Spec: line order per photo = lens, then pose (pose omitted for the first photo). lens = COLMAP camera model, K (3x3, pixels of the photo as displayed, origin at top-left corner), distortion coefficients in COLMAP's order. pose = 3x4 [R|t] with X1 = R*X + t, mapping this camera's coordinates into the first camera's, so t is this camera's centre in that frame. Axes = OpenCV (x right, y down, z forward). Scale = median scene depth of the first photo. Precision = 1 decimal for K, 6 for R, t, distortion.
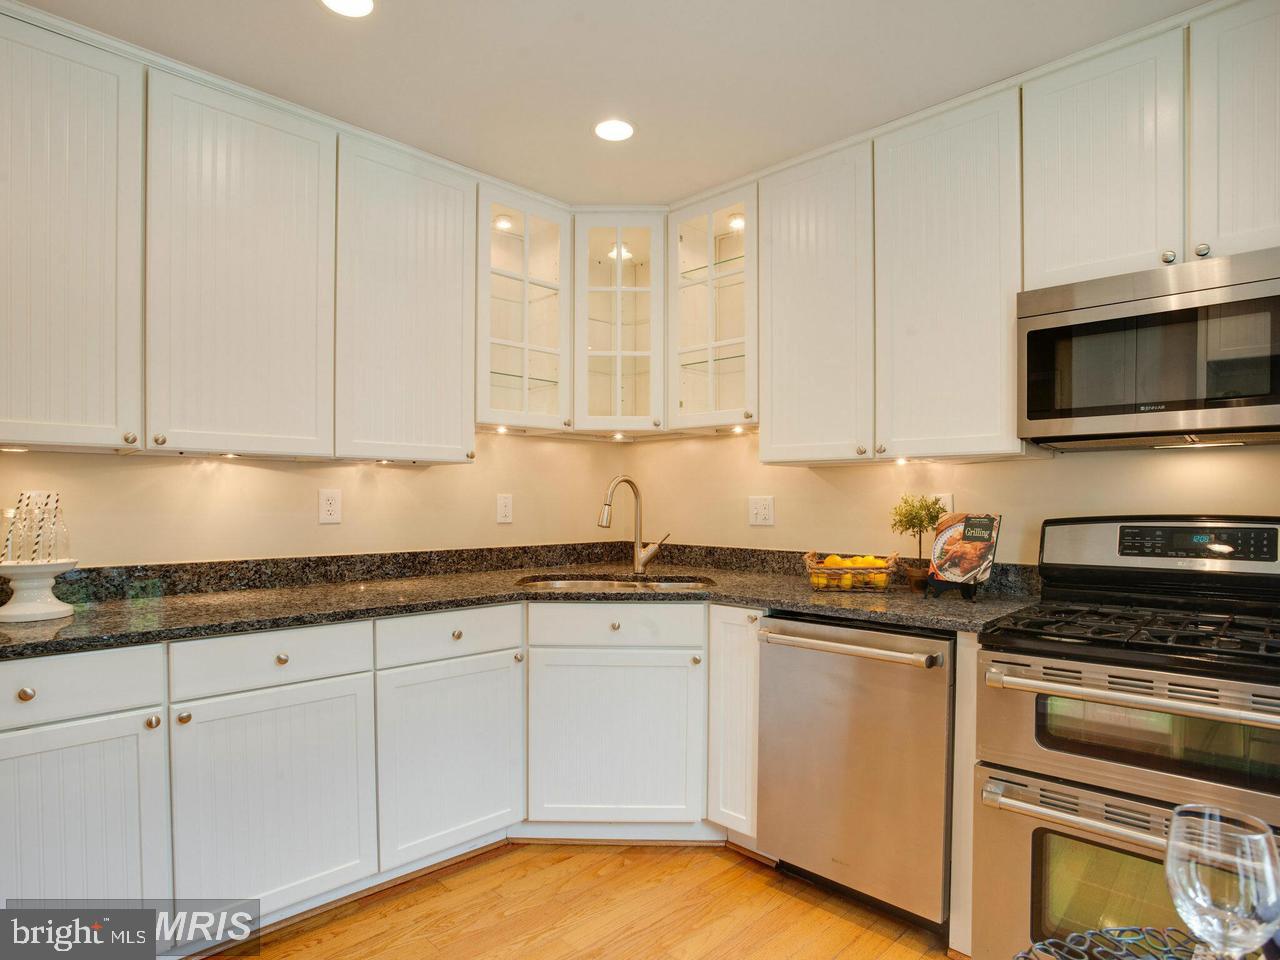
lens RADIAL K [[715.0, 0, 643.7], [0, 715.0, 523.5], [0, 0, 1]] dist [-0.074936, 0.000799]
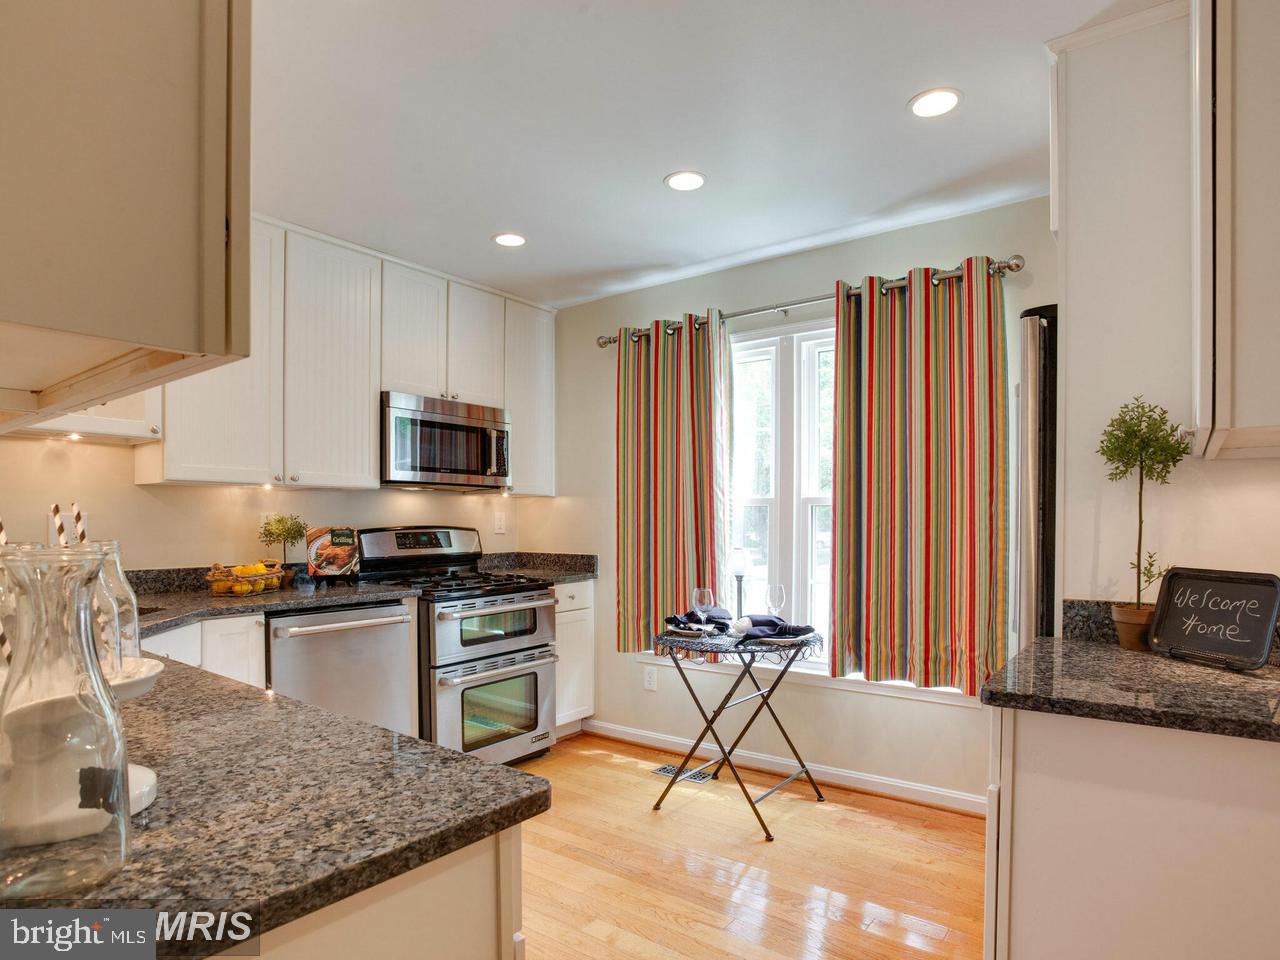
lens RADIAL K [[715.0, 0, 643.7], [0, 715.0, 523.5], [0, 0, 1]] dist [-0.074936, 0.000799]
pose [[-0.127639, -0.006841, 0.991797, -1.060959], [0.030951, 0.999462, 0.010877, -0.017797], [-0.991338, 0.032086, -0.127359, 0.557045]]
